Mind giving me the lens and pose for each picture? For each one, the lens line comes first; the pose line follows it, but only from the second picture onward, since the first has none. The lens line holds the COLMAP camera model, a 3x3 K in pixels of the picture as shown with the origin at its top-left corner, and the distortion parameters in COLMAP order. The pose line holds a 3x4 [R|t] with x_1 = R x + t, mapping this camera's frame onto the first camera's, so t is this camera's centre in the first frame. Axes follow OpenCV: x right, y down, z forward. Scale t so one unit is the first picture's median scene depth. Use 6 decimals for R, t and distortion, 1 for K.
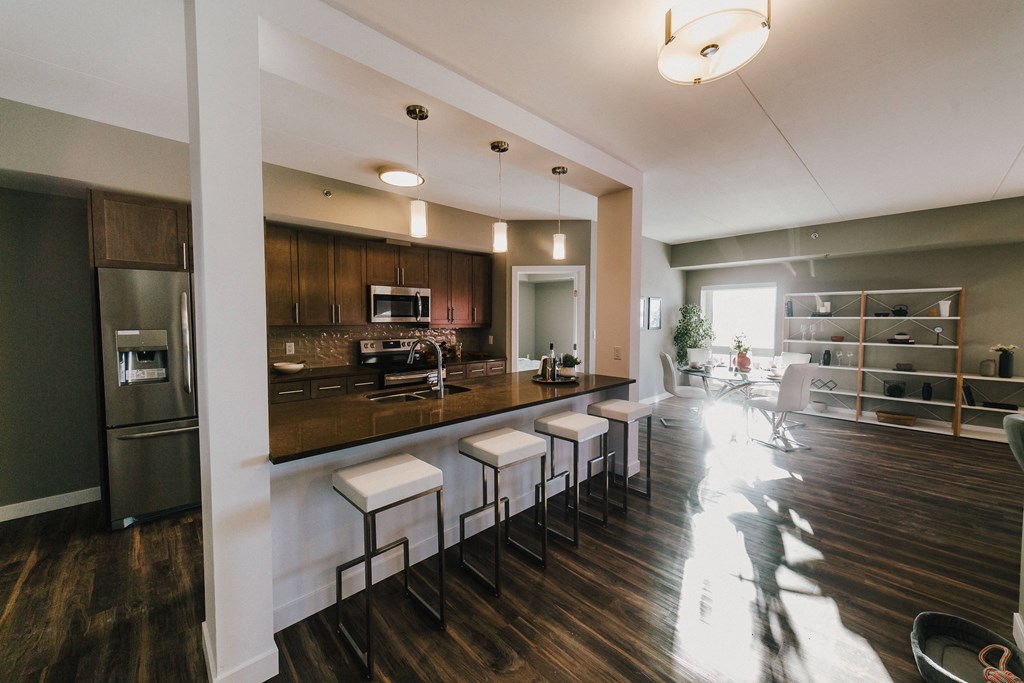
lens RADIAL K [[390.8, 0, 510.8], [0, 390.8, 338.0], [0, 0, 1]] dist [0.002686, 0.000220]
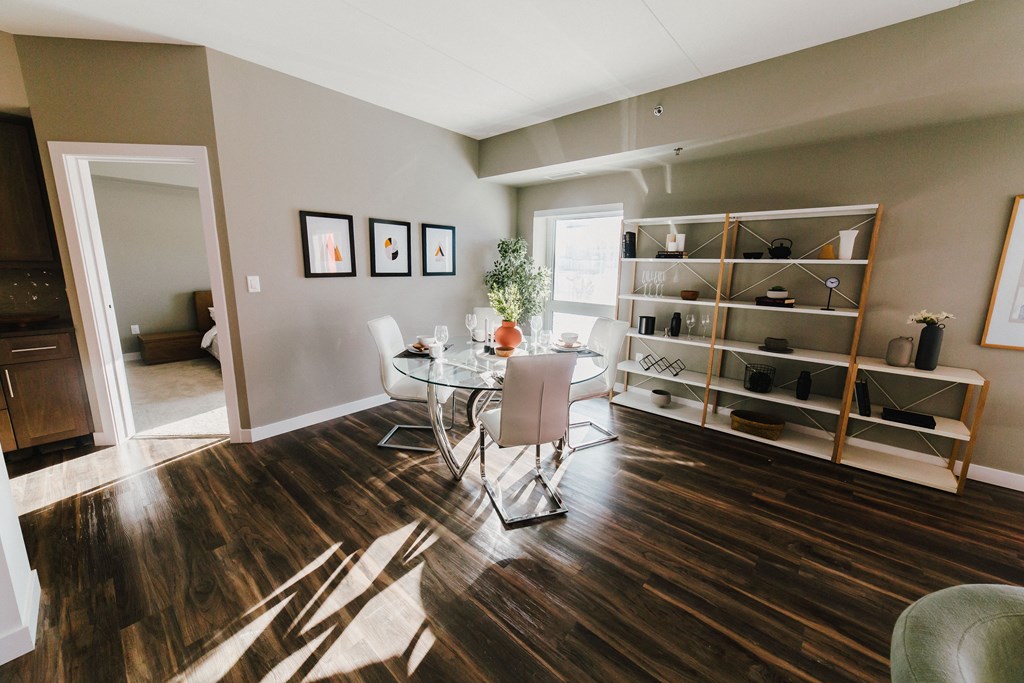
lens RADIAL K [[390.8, 0, 513.1], [0, 390.8, 338.7], [0, 0, 1]] dist [0.002686, 0.000220]
pose [[0.996457, -0.002269, 0.084075, 0.550926], [-0.009720, 0.989831, 0.141914, -0.015954], [-0.083542, -0.142229, 0.986302, 0.442060]]
